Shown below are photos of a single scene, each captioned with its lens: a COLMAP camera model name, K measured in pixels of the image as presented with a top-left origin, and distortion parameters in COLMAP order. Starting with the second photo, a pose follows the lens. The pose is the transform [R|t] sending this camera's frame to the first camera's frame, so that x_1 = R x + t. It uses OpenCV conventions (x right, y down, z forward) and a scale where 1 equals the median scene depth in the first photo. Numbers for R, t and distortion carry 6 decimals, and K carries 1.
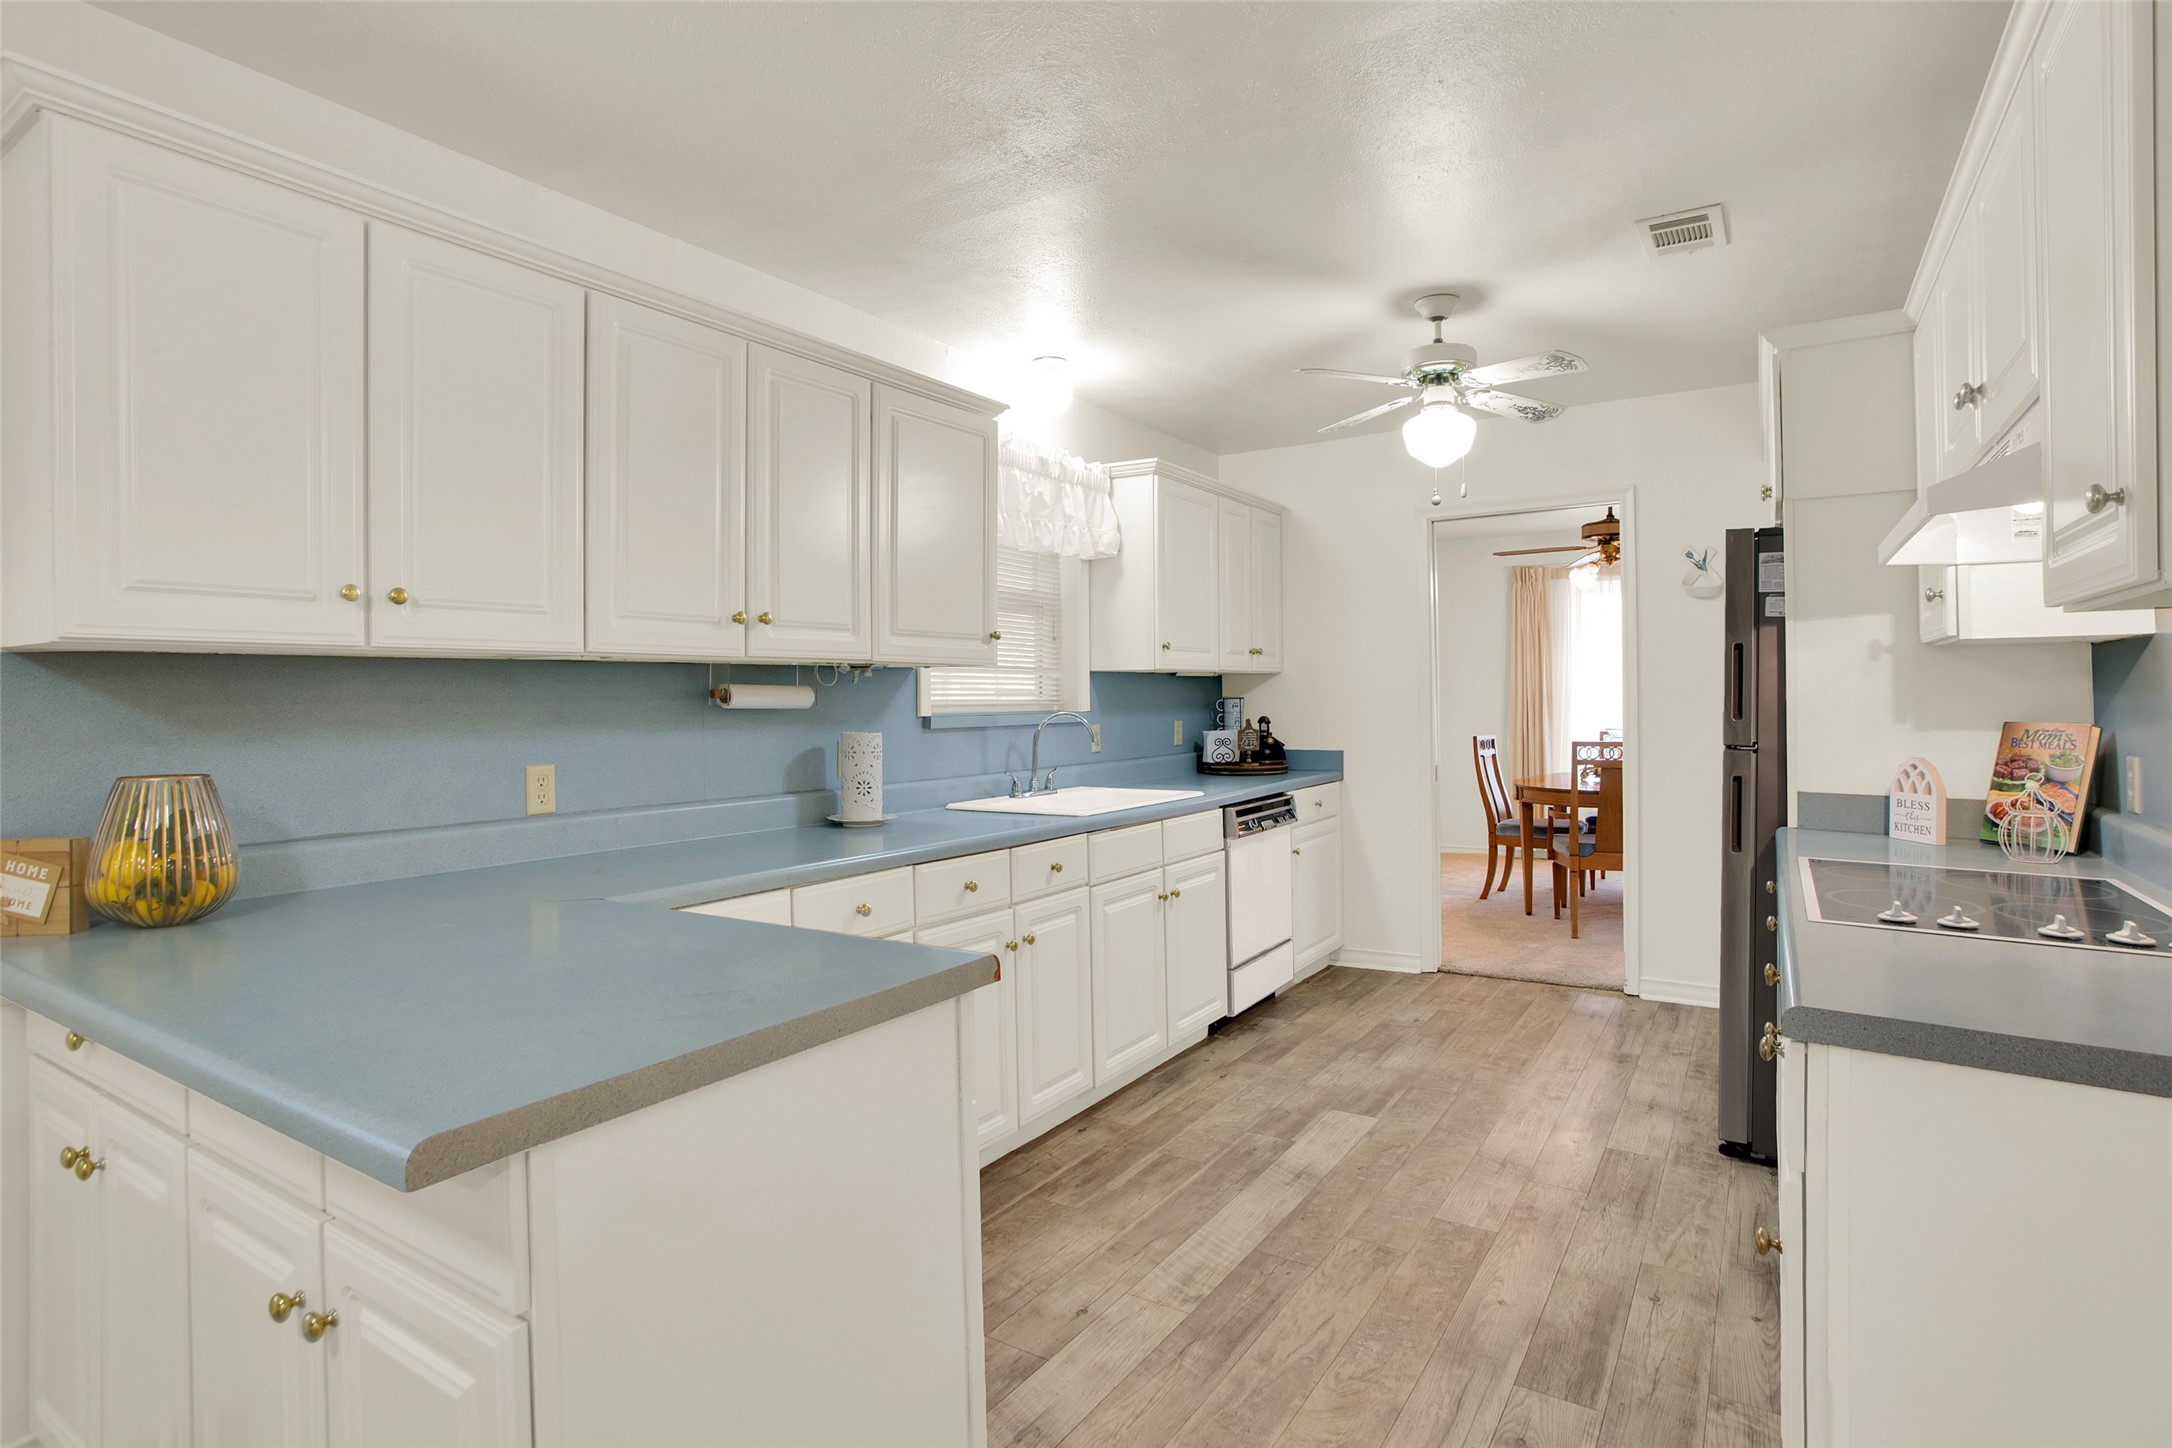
lens RADIAL K [[1124.9, 0, 1086.0], [0, 1124.9, 724.0], [0, 0, 1]] dist [-0.082514, 0.059127]
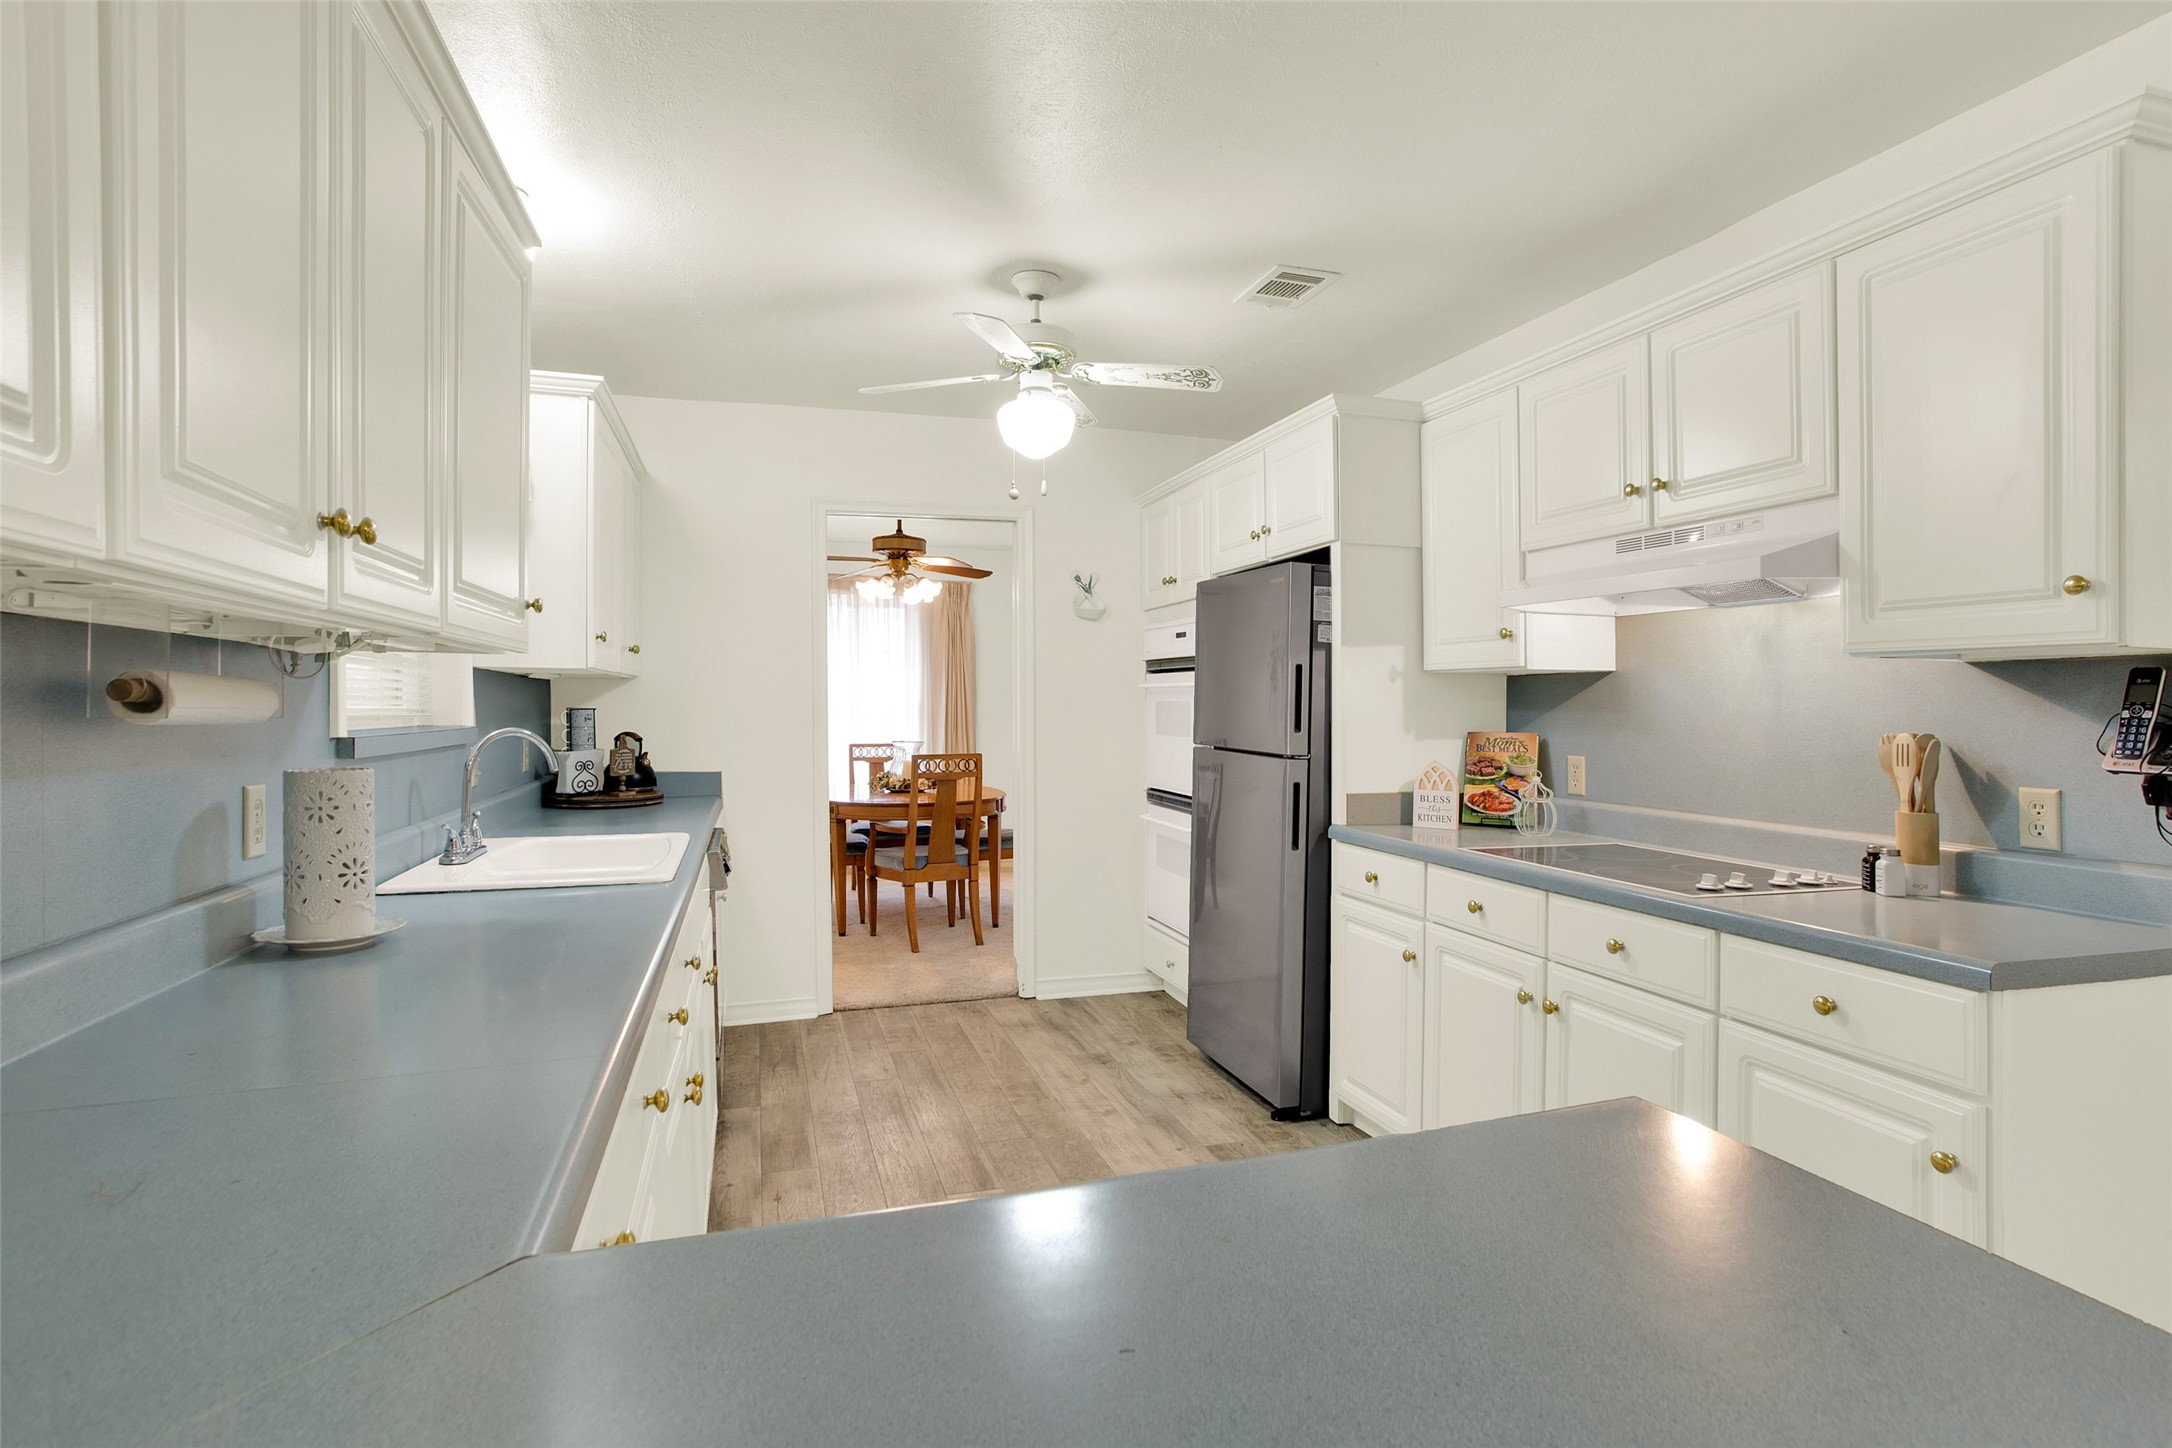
lens RADIAL K [[1111.2, 0, 1139.8], [0, 1111.2, 732.1], [0, 0, 1]] dist [-0.051731, 0.000418]
pose [[0.625803, -0.007845, 0.779942, -0.343976], [0.010520, 0.999943, 0.001617, -0.006535], [-0.779910, 0.007193, 0.625850, 0.363749]]
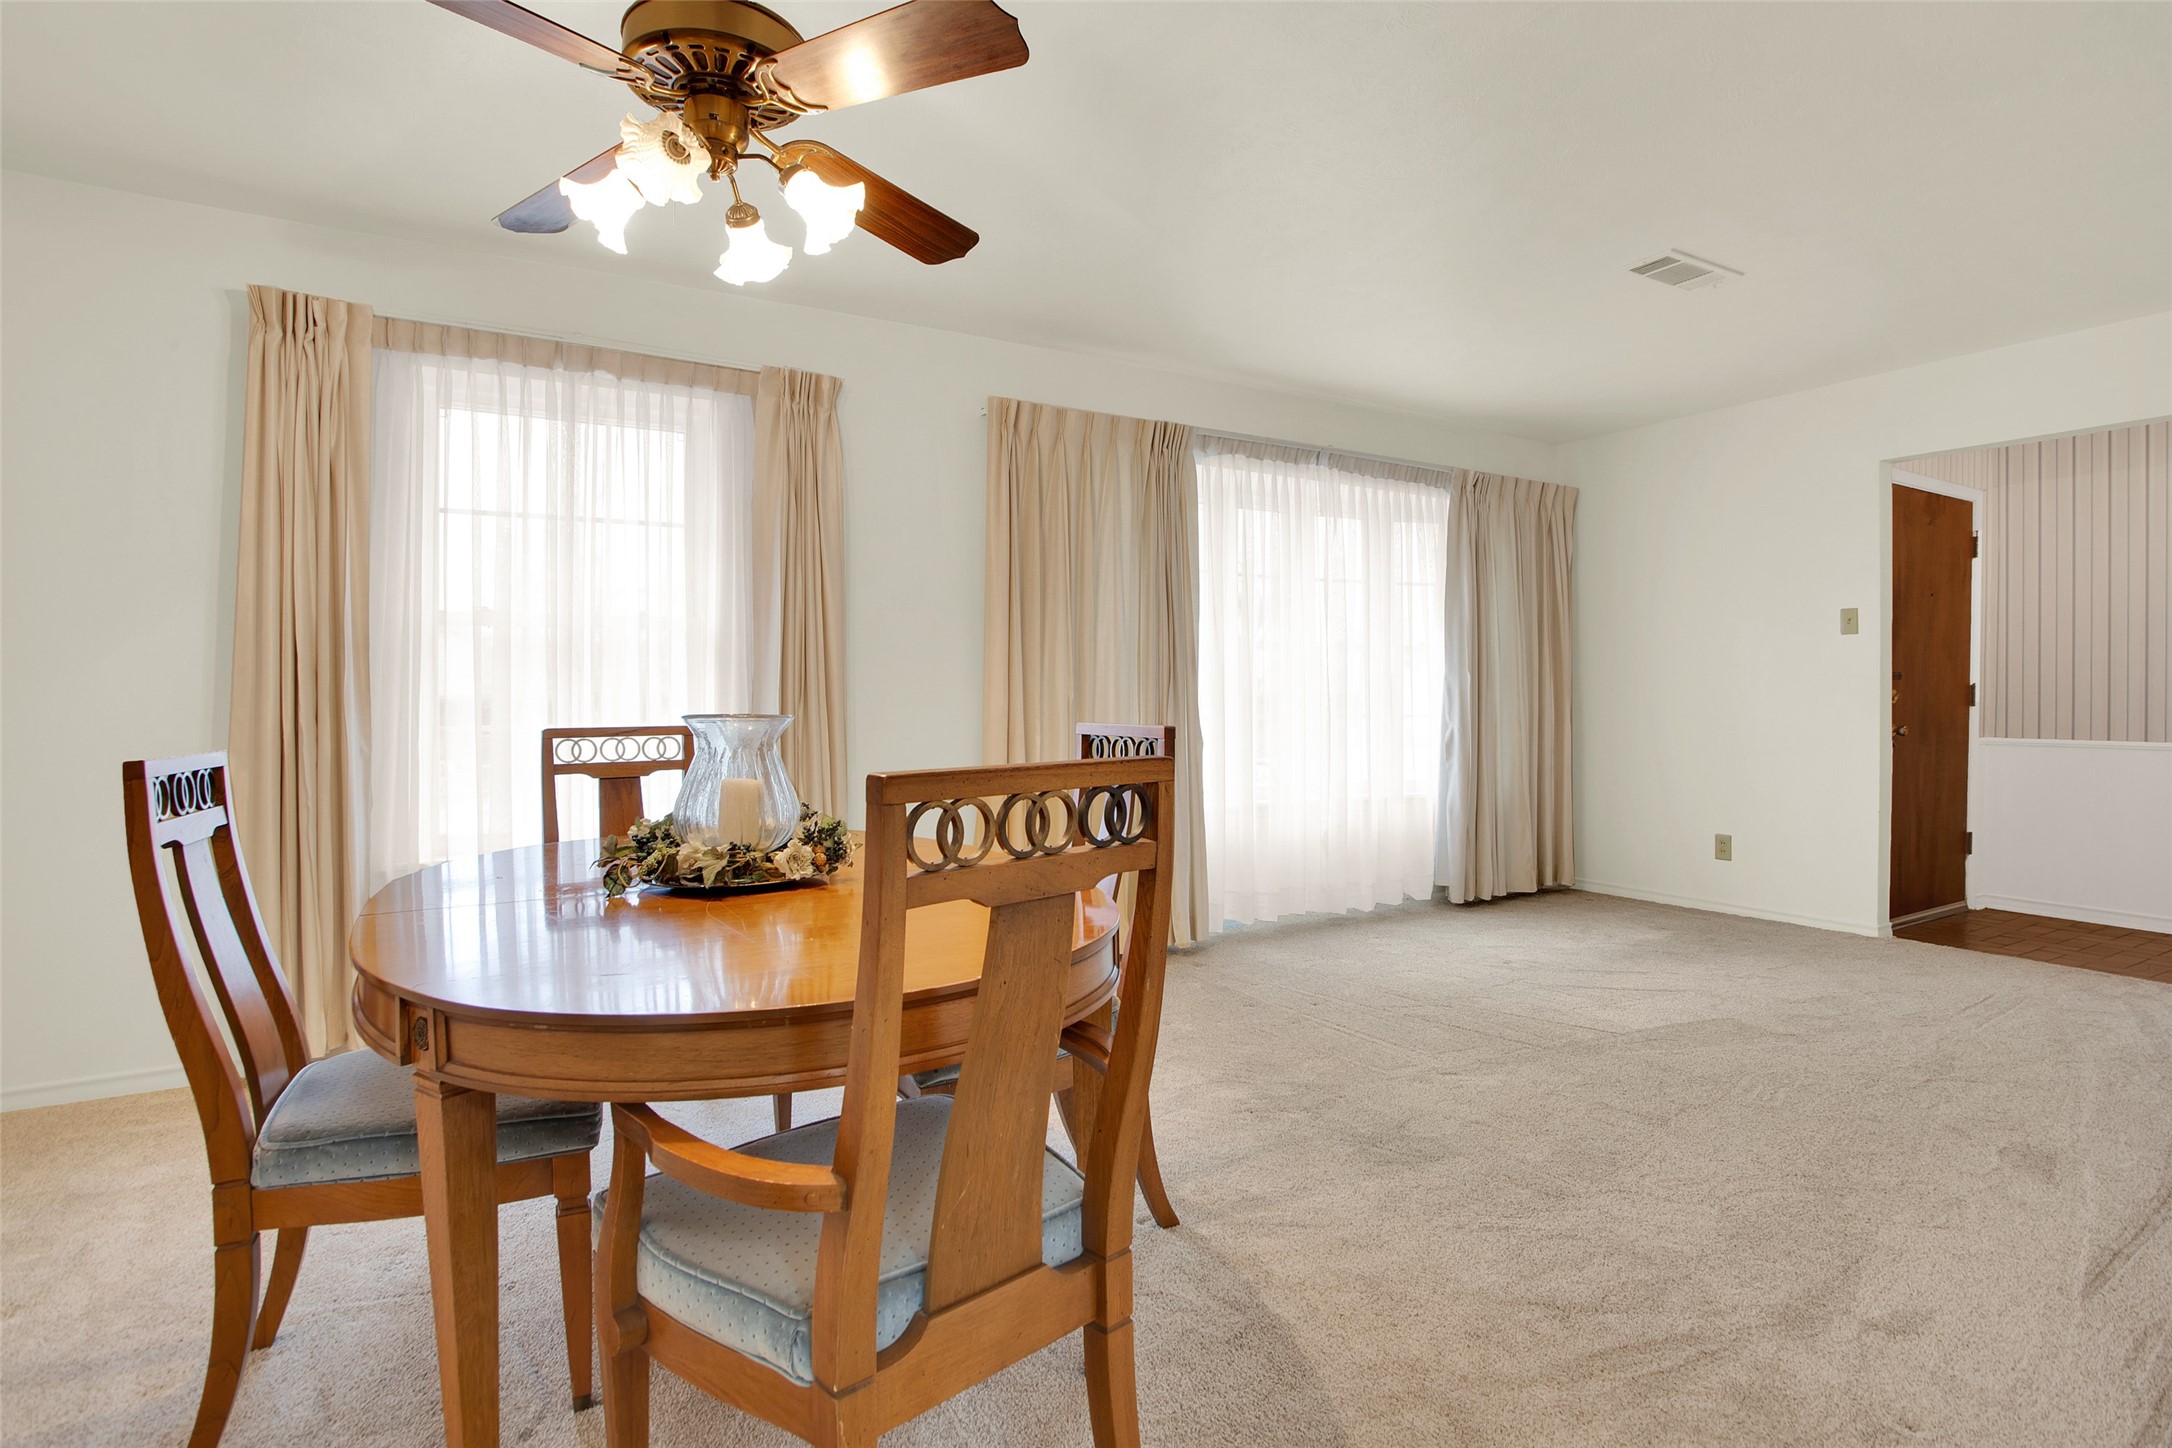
lens RADIAL K [[1085.7, 0, 1087.6], [0, 1085.7, 698.9], [0, 0, 1]] dist [-0.050031, 0.021437]
pose [[0.464469, 0.000264, 0.885590, 0.507729], [0.019951, 0.999743, -0.010762, 0.009073], [-0.885365, 0.022667, 0.464344, 1.482967]]
